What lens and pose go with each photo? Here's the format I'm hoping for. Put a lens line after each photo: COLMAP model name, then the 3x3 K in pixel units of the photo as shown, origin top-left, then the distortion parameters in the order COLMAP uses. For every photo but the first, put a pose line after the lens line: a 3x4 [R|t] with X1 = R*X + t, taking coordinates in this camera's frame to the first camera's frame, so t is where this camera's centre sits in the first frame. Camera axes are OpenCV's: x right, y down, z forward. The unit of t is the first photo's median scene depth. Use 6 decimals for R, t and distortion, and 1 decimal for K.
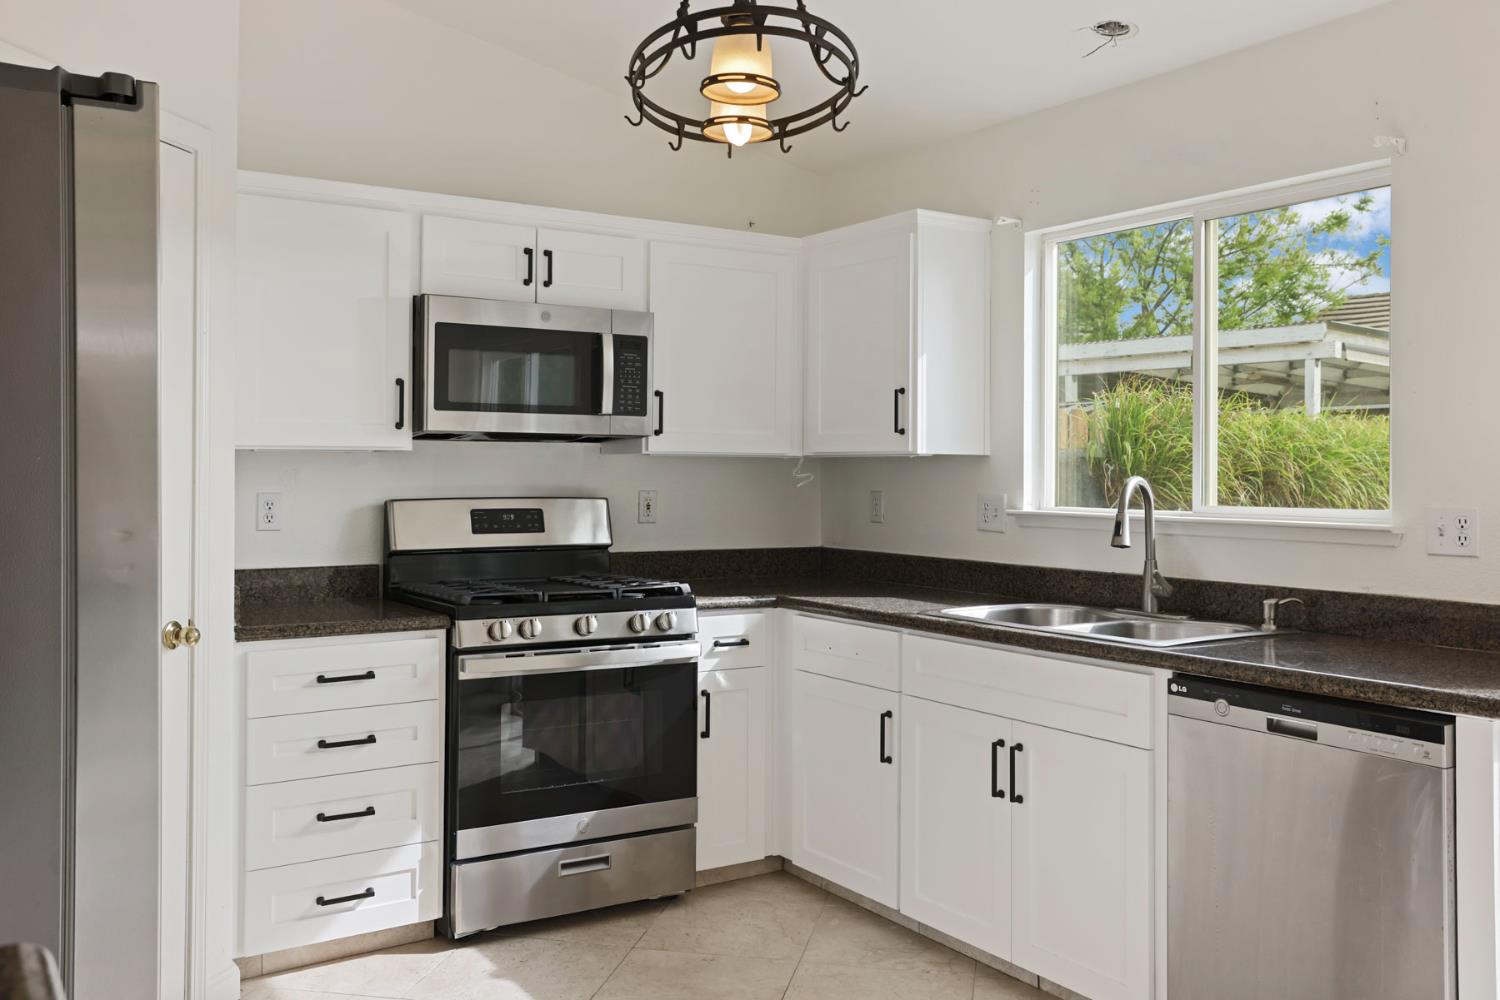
lens RADIAL K [[1303.9, 0, 750.2], [0, 1303.9, 465.6], [0, 0, 1]] dist [0.002888, 0.009859]
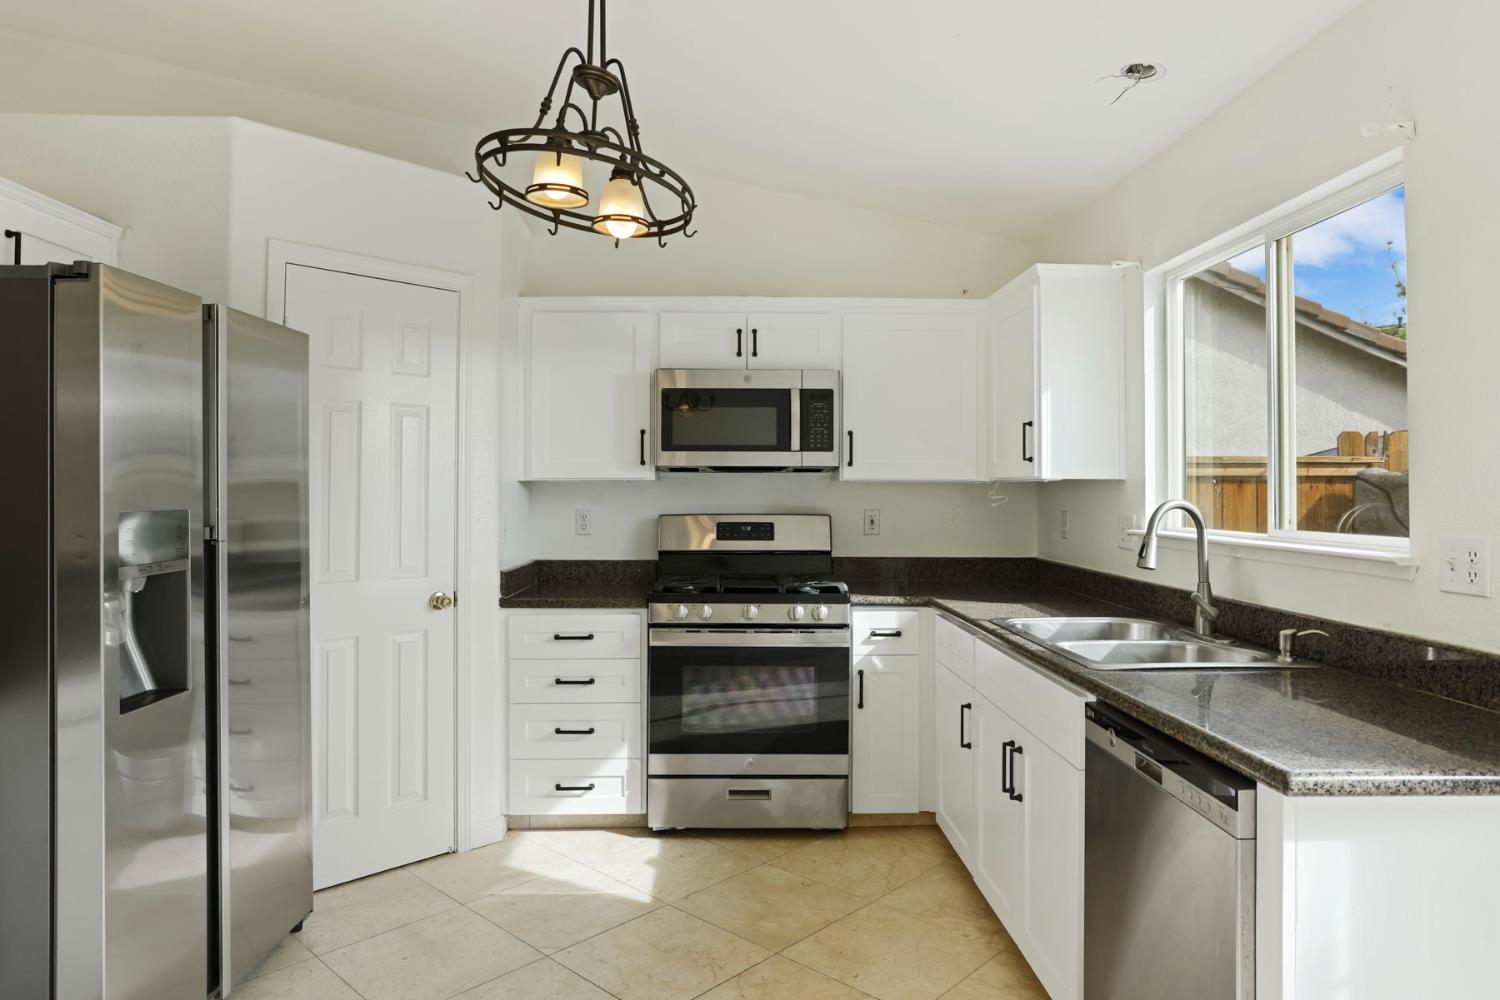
lens RADIAL K [[939.7, 0, 745.4], [0, 939.7, 479.2], [0, 0, 1]] dist [-0.042766, 0.028761]
pose [[0.852183, -0.009648, -0.523156, 0.357674], [0.005491, 0.999940, -0.009497, -0.002599], [0.523216, 0.005221, 0.852184, 0.185276]]
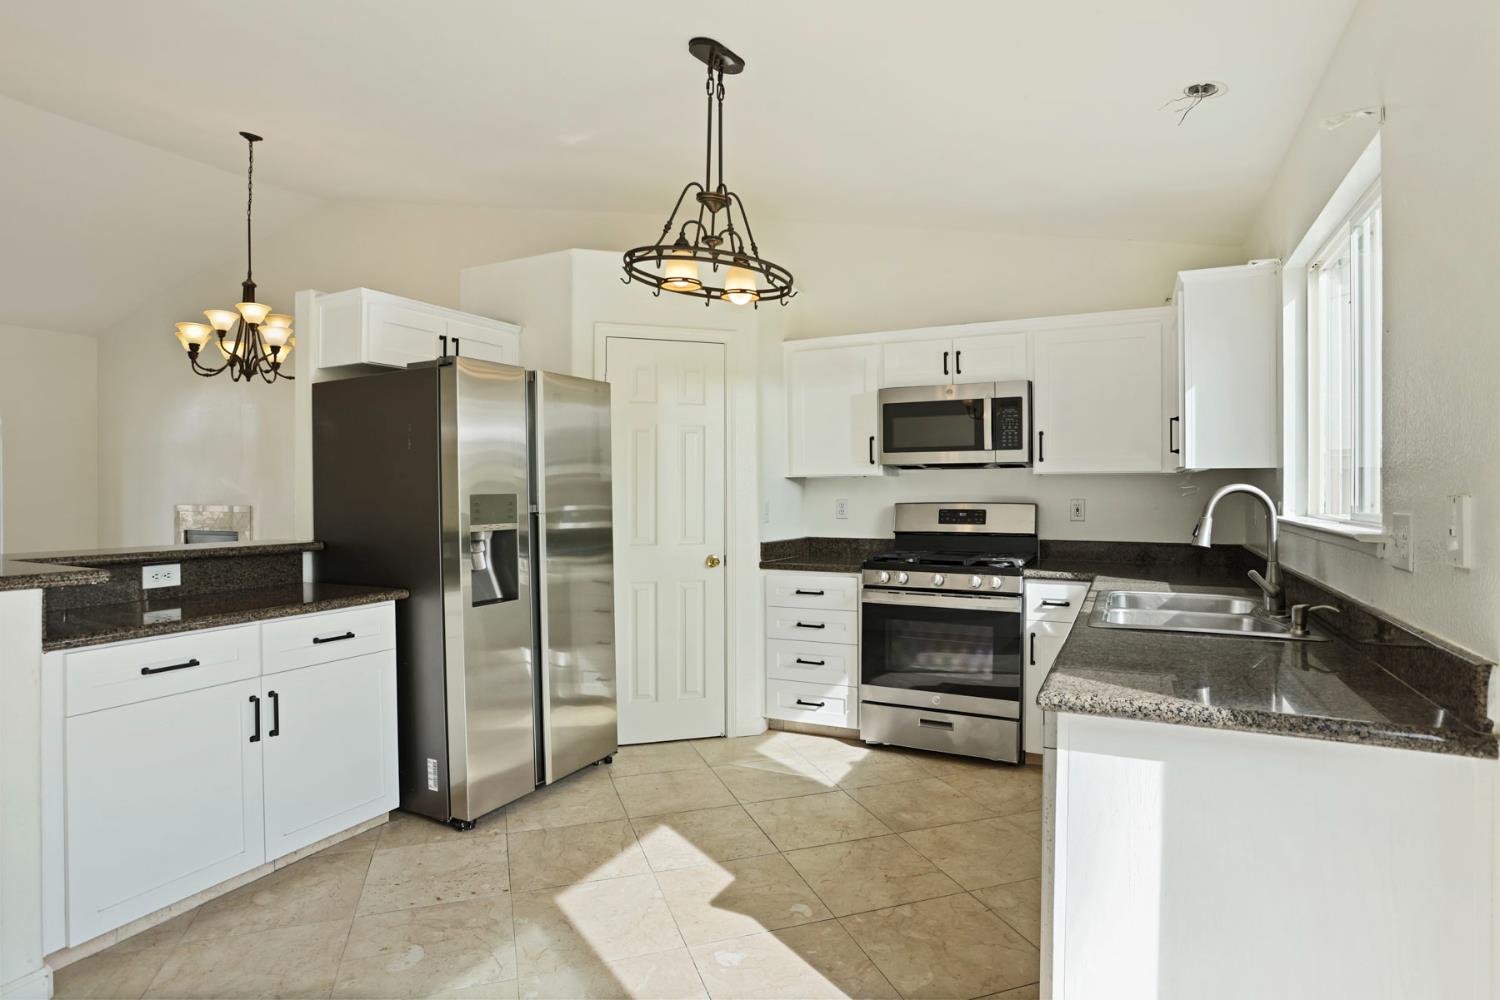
lens RADIAL K [[798.3, 0, 750.0], [0, 798.3, 500.0], [0, 0, 1]] dist [-0.067615, 0.057913]
pose [[0.505266, 0.001915, -0.862961, 0.604532], [0.010893, 0.999904, 0.008597, 0.010542], [0.862895, -0.013744, 0.505197, 0.283313]]
